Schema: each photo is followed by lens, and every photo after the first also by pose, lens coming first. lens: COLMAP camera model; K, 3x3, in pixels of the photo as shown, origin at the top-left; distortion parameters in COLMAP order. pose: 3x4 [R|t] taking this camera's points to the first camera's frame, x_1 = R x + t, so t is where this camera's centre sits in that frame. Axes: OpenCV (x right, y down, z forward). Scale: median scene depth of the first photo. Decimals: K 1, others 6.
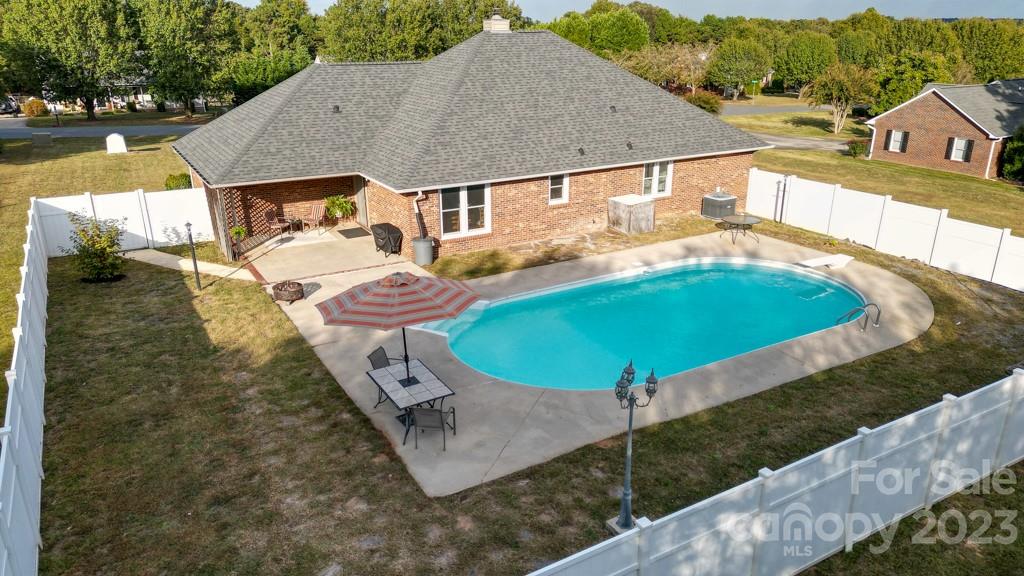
lens RADIAL K [[714.8, 0, 512.0], [0, 714.8, 288.0], [0, 0, 1]] dist [0.069860, -0.070286]
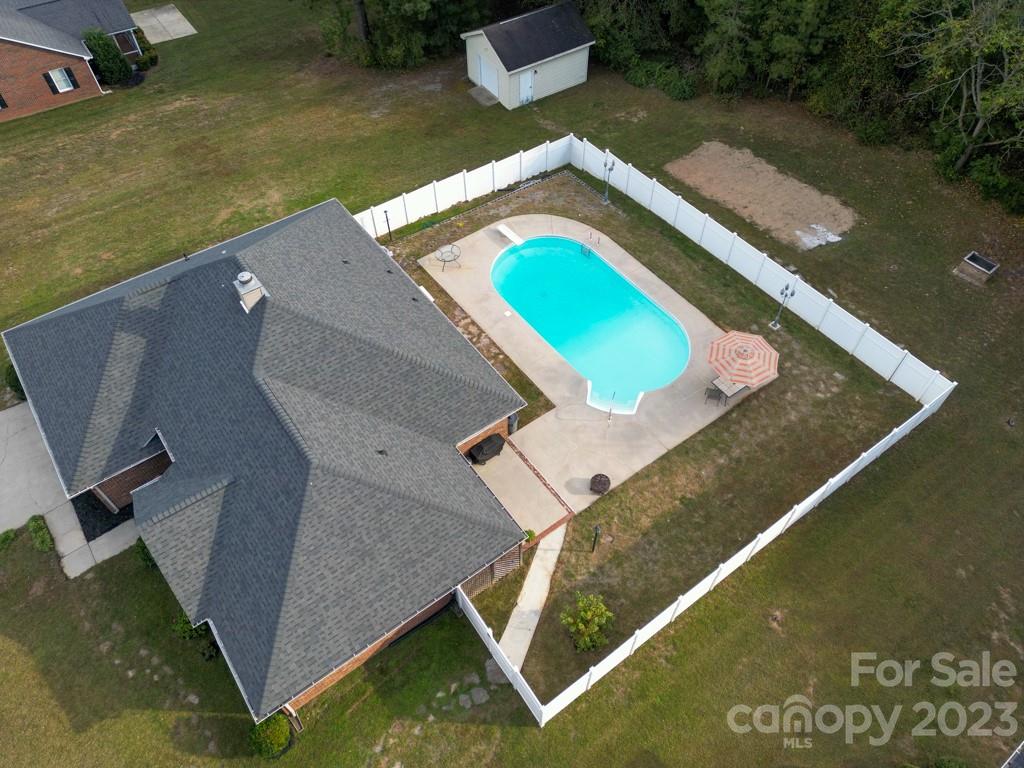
lens RADIAL K [[715.6, 0, 516.0], [0, 715.6, 384.9], [0, 0, 1]] dist [0.075818, -0.066749]
pose [[-0.104601, -0.775973, 0.622032, -0.875476], [0.340154, 0.559826, 0.755573, -1.067191], [-0.934534, 0.290621, 0.205392, 0.669000]]
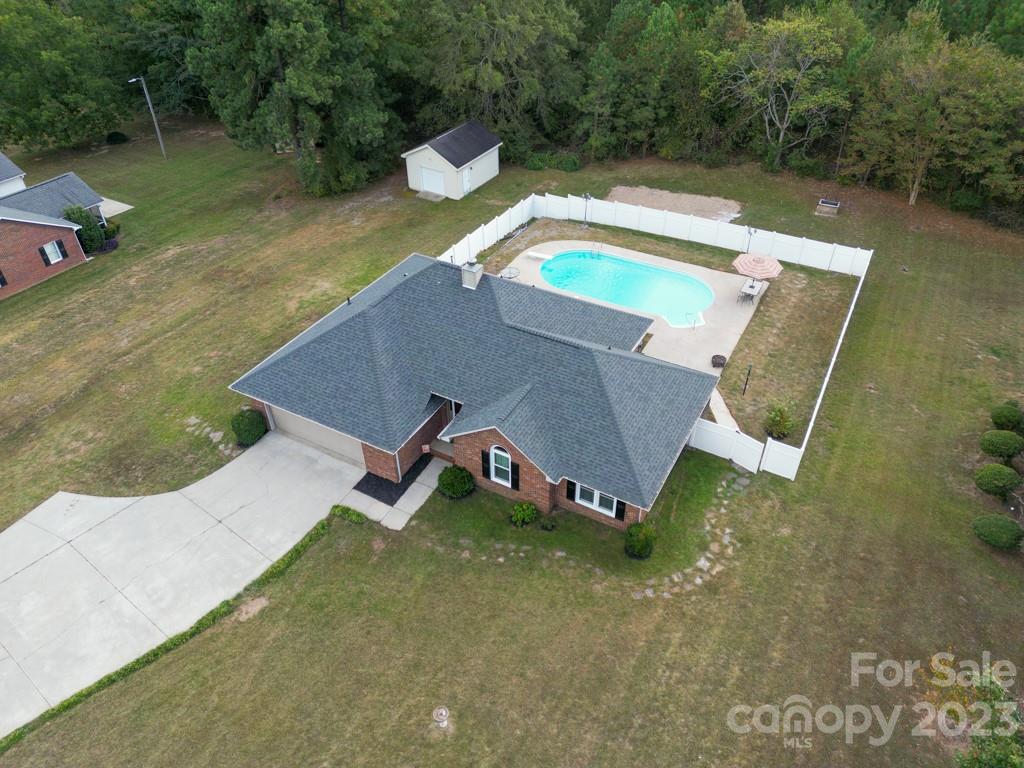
lens RADIAL K [[715.6, 0, 516.0], [0, 715.6, 384.9], [0, 0, 1]] dist [0.075818, -0.066749]
pose [[-0.513415, -0.528735, 0.675902, -1.207782], [0.297915, 0.628829, 0.718207, -1.345358], [-0.804768, 0.570100, -0.165332, 1.545619]]
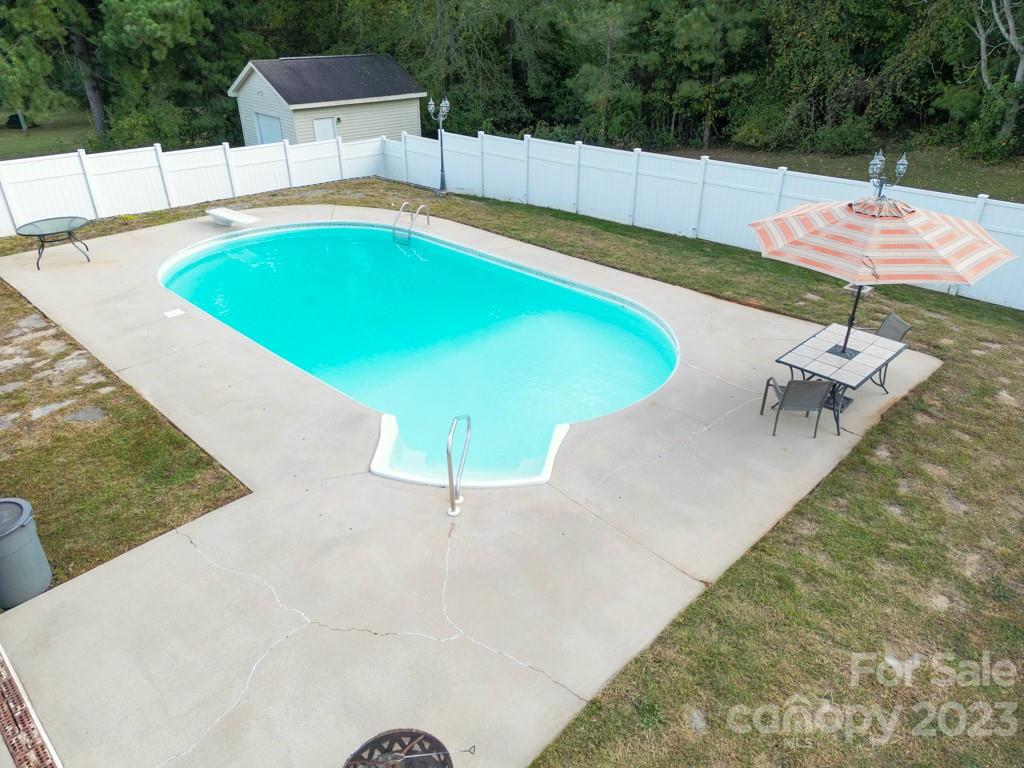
lens RADIAL K [[715.6, 0, 516.0], [0, 715.6, 384.9], [0, 0, 1]] dist [0.075818, -0.066749]
pose [[-0.262319, -0.451545, 0.852816, -0.396125], [0.328177, 0.789343, 0.518882, -0.189893], [-0.907463, 0.415987, -0.058873, 0.766748]]
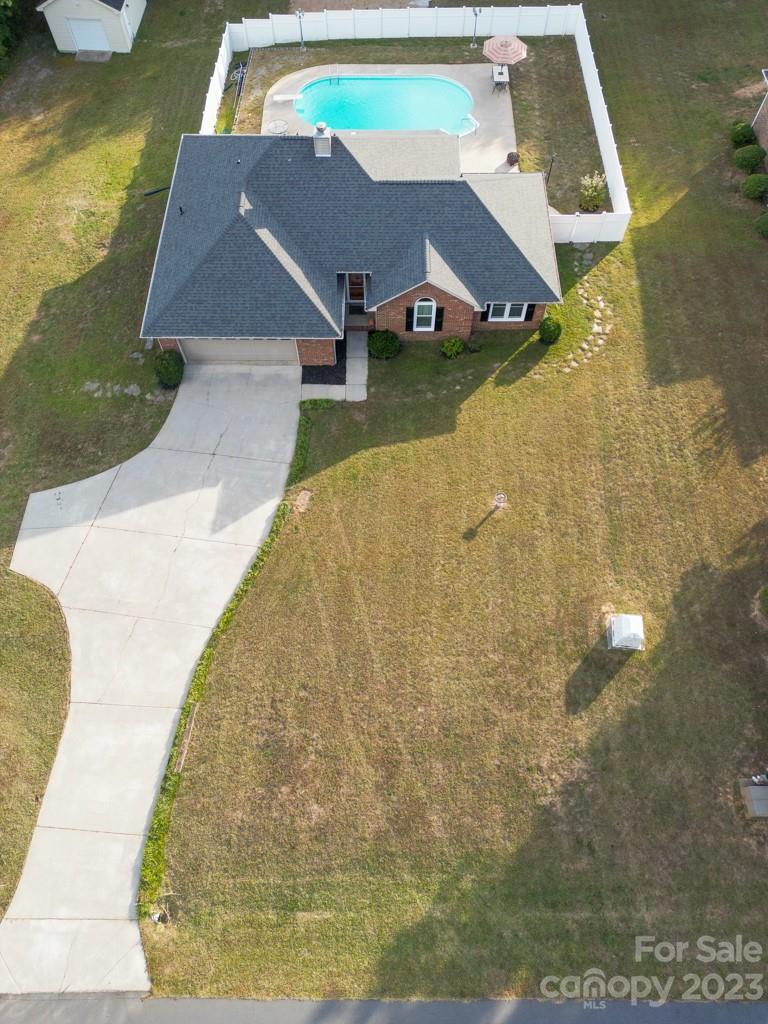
lens RADIAL K [[715.6, 0, 384.0], [0, 715.6, 512.0], [0, 0, 1]] dist [0.075818, -0.066749]
pose [[-0.862261, -0.439715, 0.251311, -0.861996], [0.178965, 0.199663, 0.963383, -1.729285], [-0.473791, 0.875663, -0.093468, 2.001551]]
